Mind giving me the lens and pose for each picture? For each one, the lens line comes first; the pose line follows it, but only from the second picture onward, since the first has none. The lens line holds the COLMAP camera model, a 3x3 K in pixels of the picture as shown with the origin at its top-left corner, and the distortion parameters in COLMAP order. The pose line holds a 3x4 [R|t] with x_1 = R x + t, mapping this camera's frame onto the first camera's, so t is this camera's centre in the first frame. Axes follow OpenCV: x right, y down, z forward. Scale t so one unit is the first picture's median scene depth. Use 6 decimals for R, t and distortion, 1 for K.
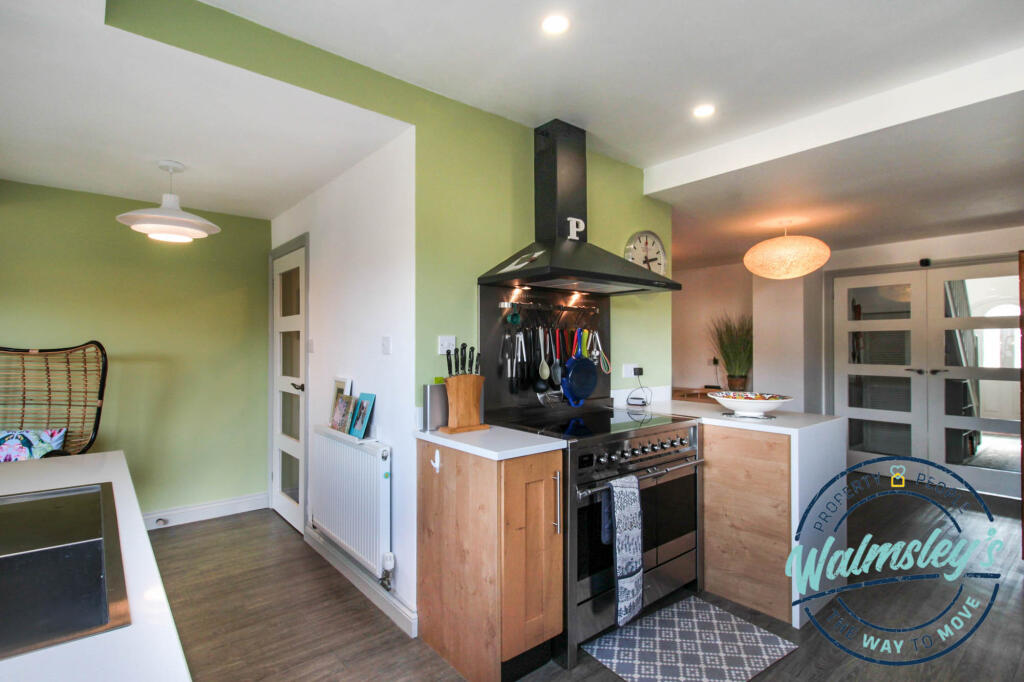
lens RADIAL K [[495.3, 0, 515.0], [0, 495.3, 338.6], [0, 0, 1]] dist [0.002168, -0.000121]
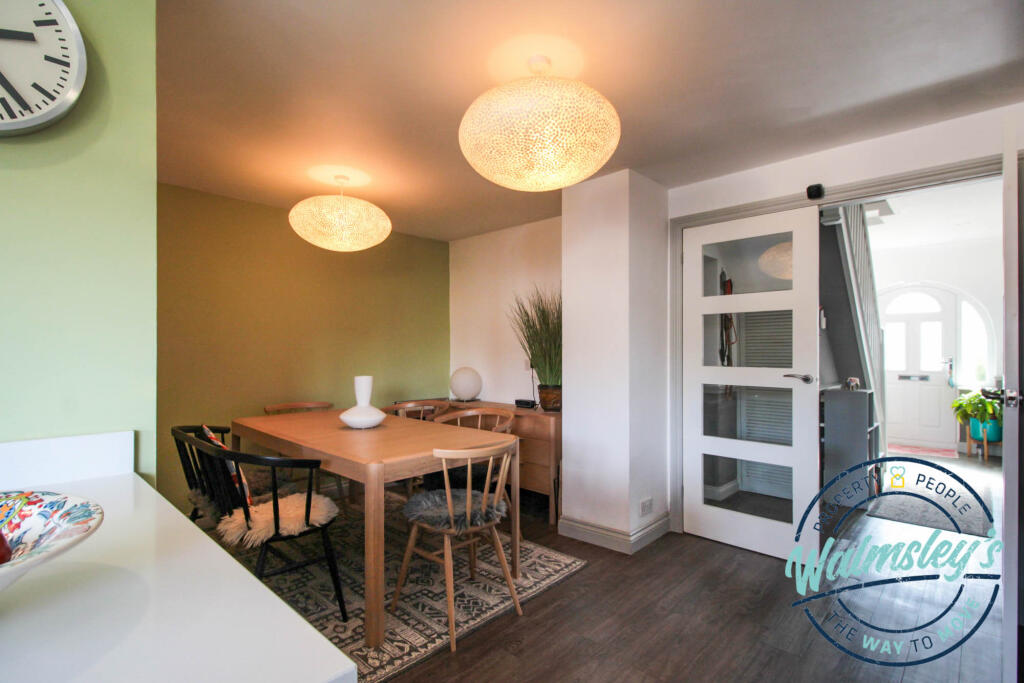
lens RADIAL K [[495.3, 0, 511.1], [0, 495.3, 348.9], [0, 0, 1]] dist [0.002168, -0.000121]
pose [[0.992136, -0.002652, 0.125138, 0.359321], [0.001632, 0.999965, 0.008259, 0.024034], [-0.125156, -0.007990, 0.992105, 0.418695]]
